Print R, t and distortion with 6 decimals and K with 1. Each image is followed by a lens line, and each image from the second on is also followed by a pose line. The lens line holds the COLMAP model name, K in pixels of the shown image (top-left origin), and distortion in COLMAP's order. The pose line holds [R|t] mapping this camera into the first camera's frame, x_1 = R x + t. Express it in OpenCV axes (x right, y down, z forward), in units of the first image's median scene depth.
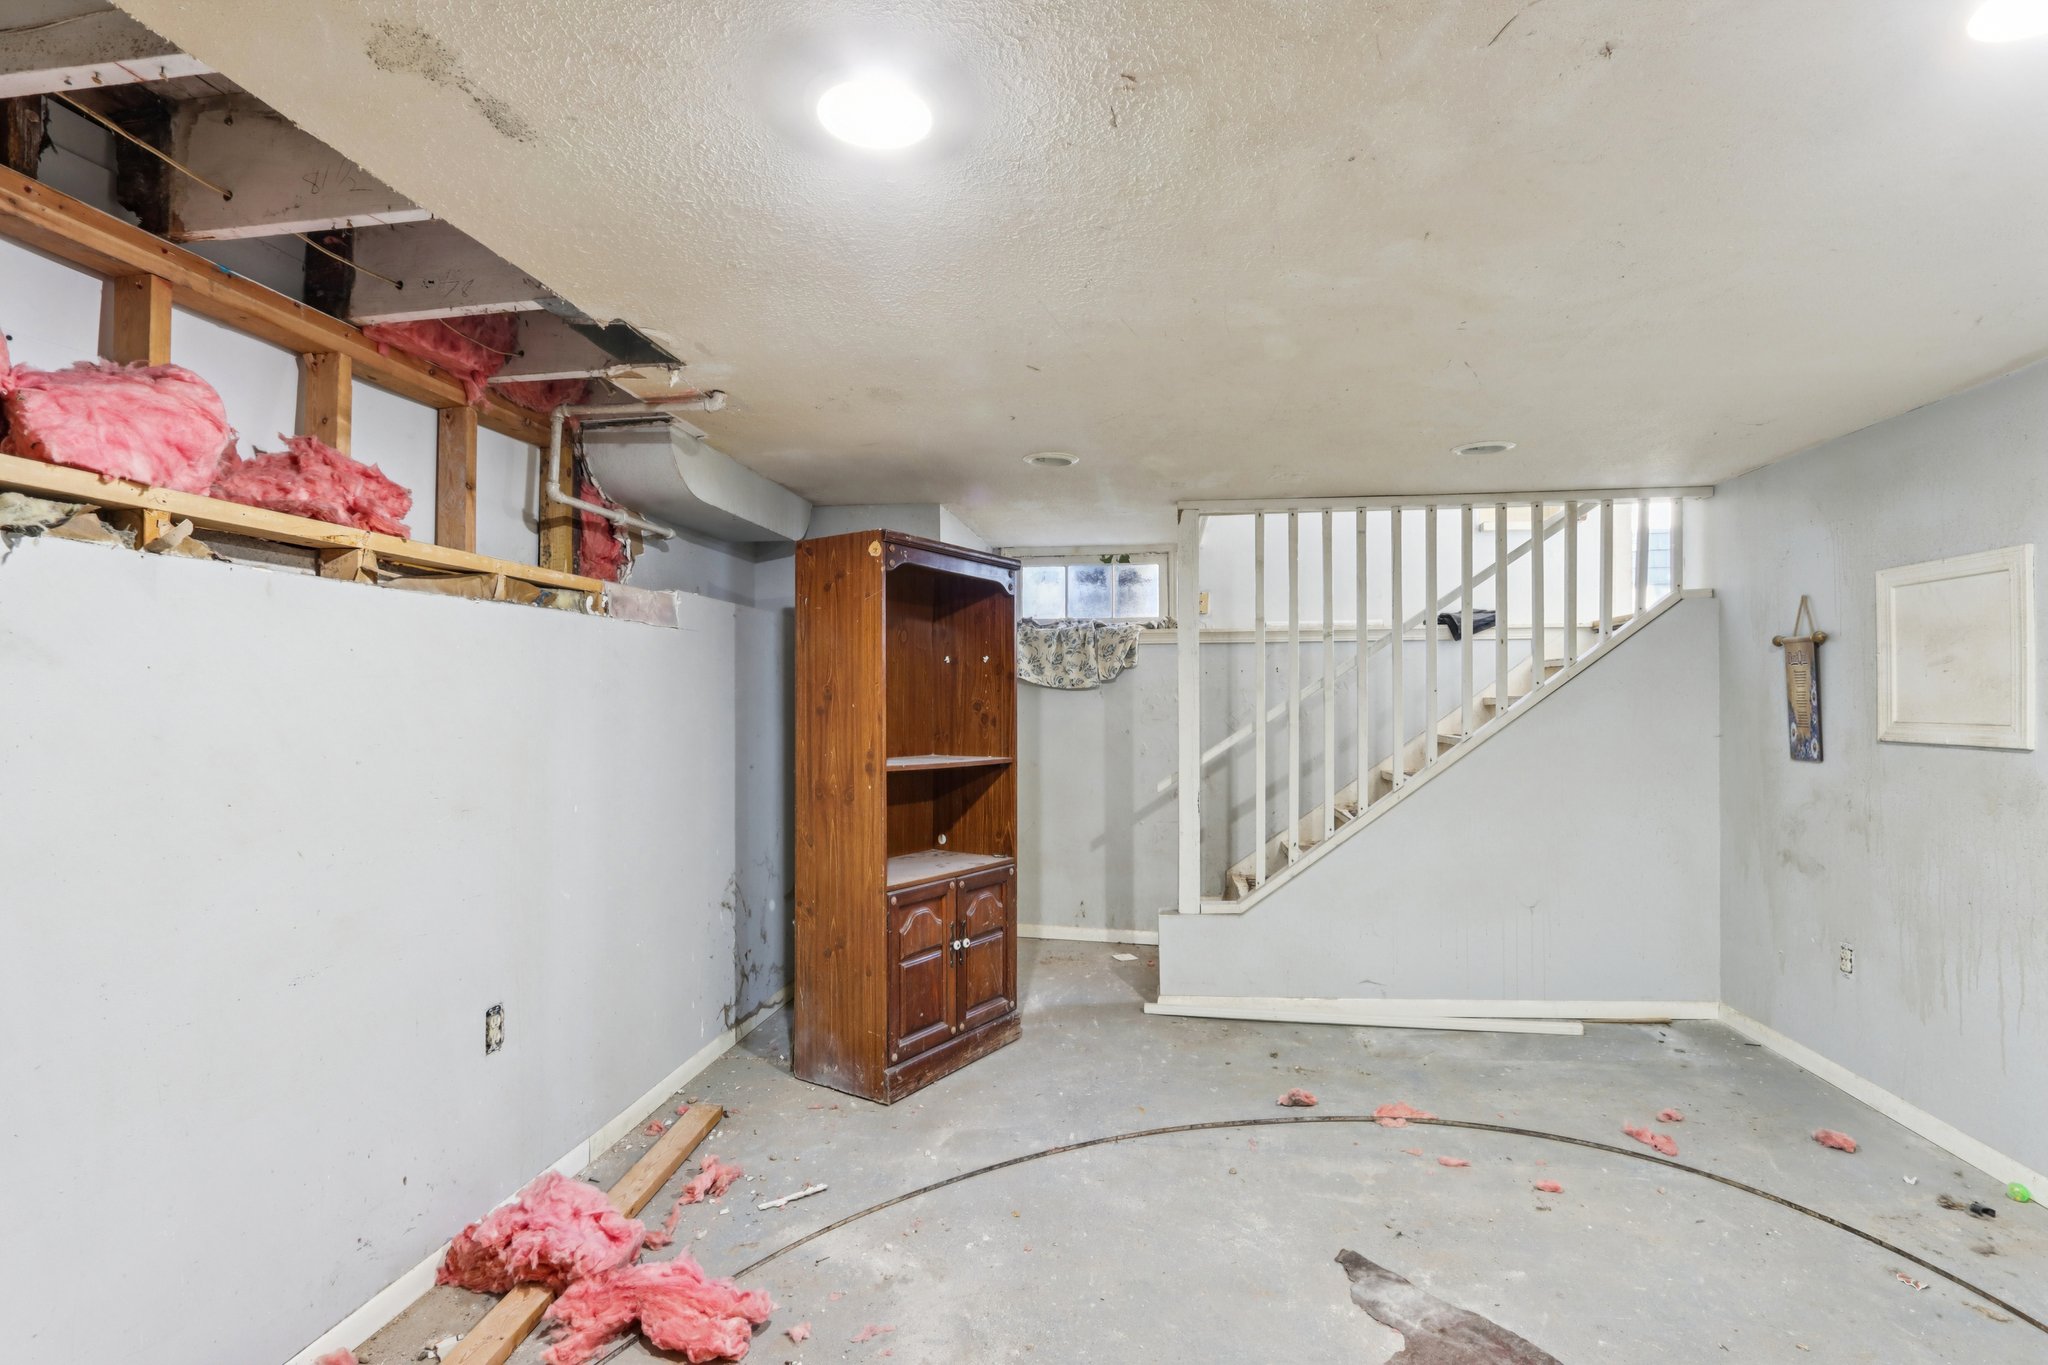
lens RADIAL K [[942.2, 0, 1025.4], [0, 942.2, 689.3], [0, 0, 1]] dist [-0.003566, -0.000408]
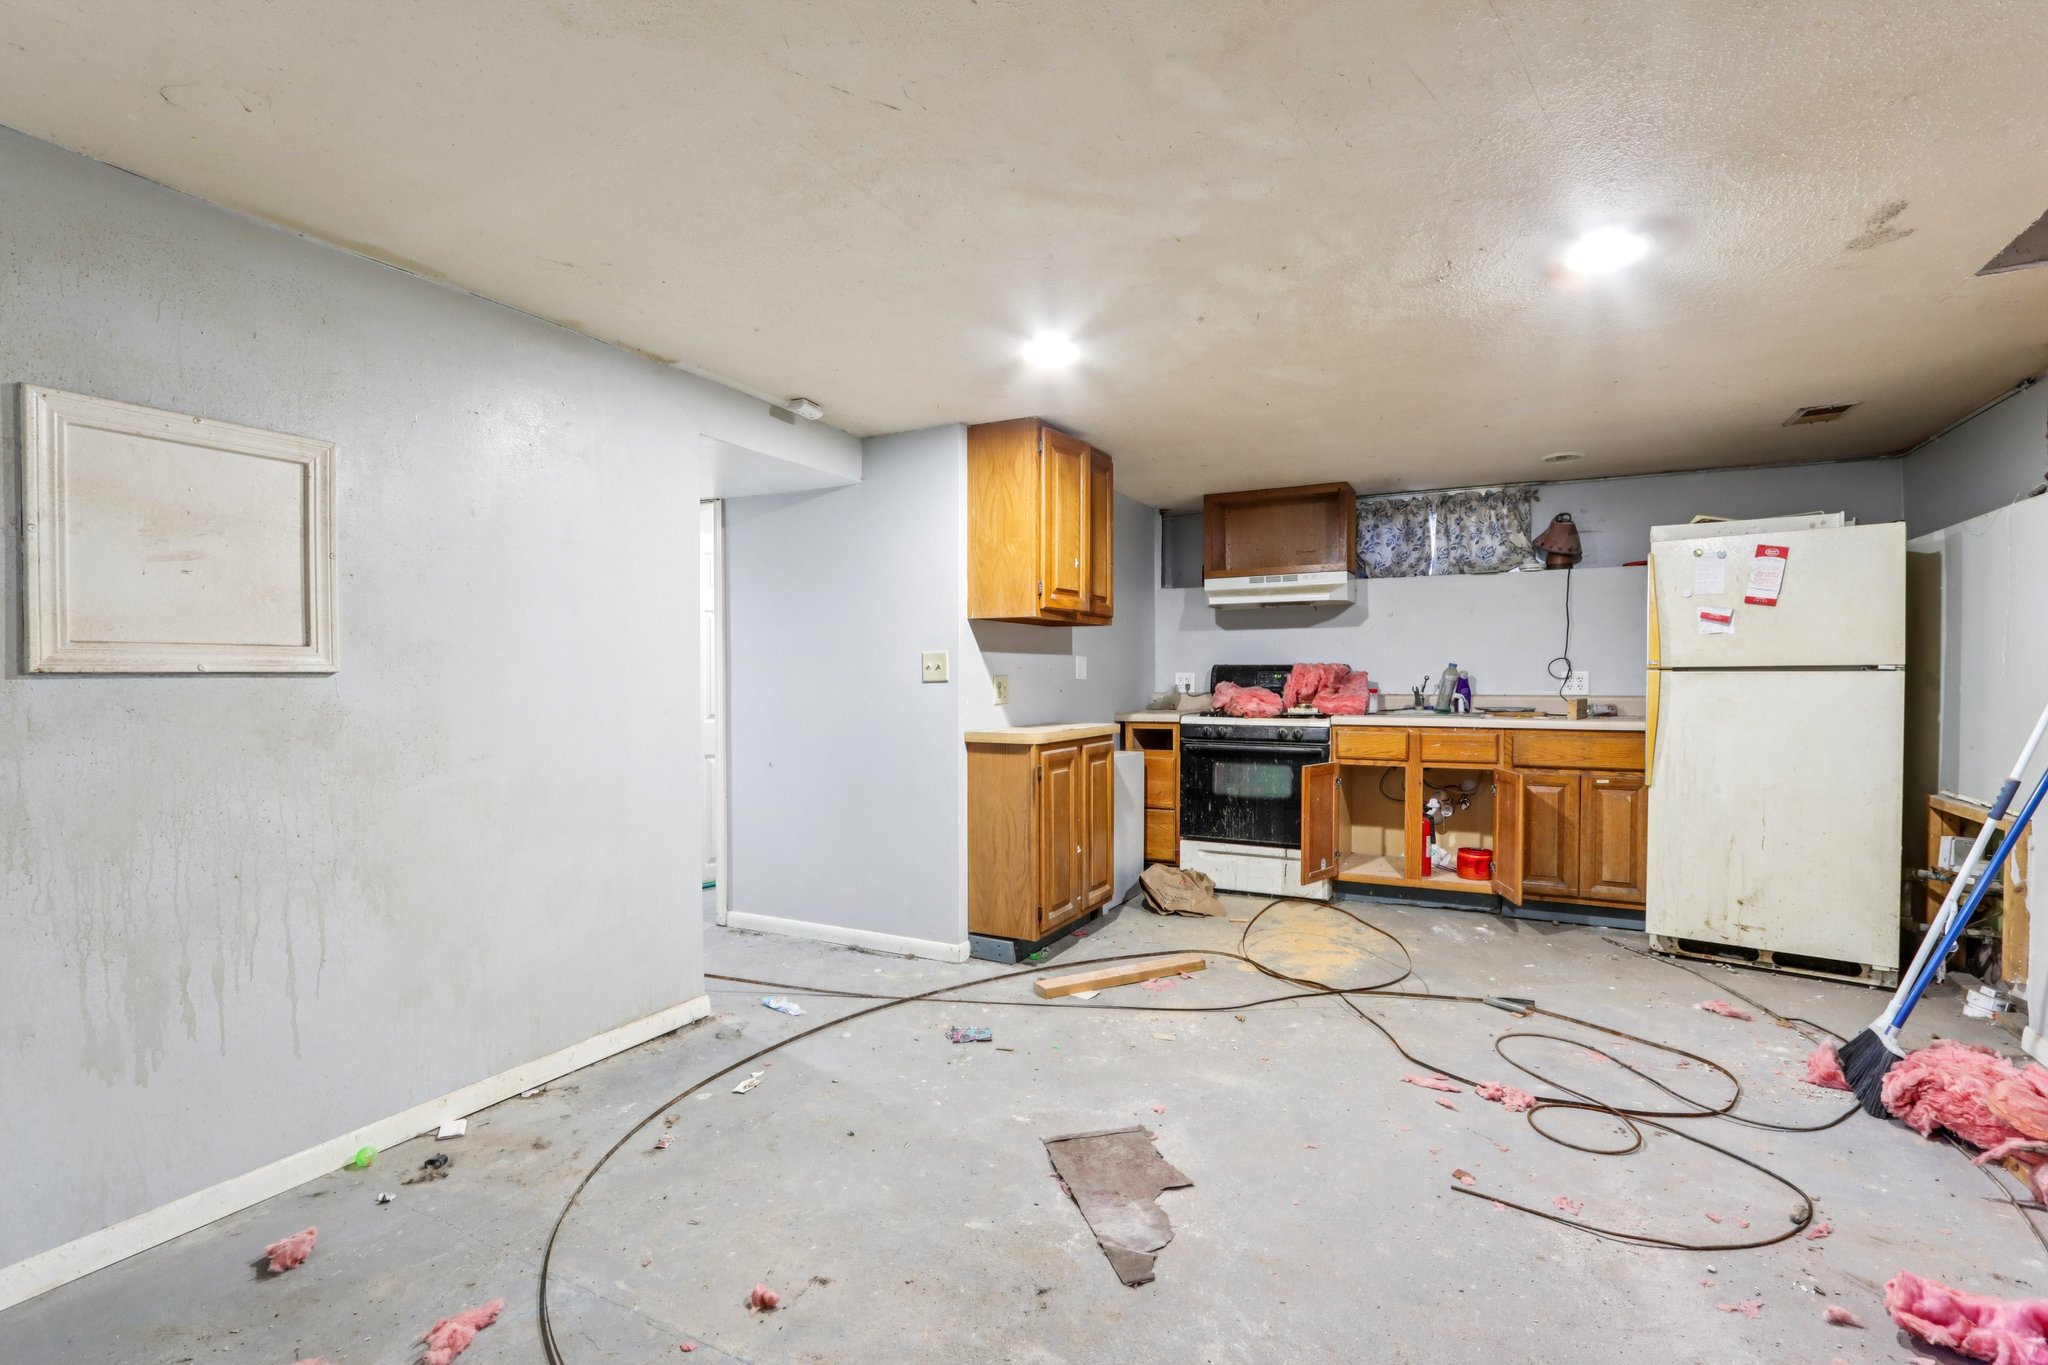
lens RADIAL K [[942.2, 0, 1025.4], [0, 942.2, 689.3], [0, 0, 1]] dist [-0.003566, -0.000408]
pose [[-0.943908, 0.004179, 0.330182, 0.142270], [0.006680, 0.999957, 0.006441, 0.076135], [-0.330141, 0.008285, -0.943895, 1.568067]]
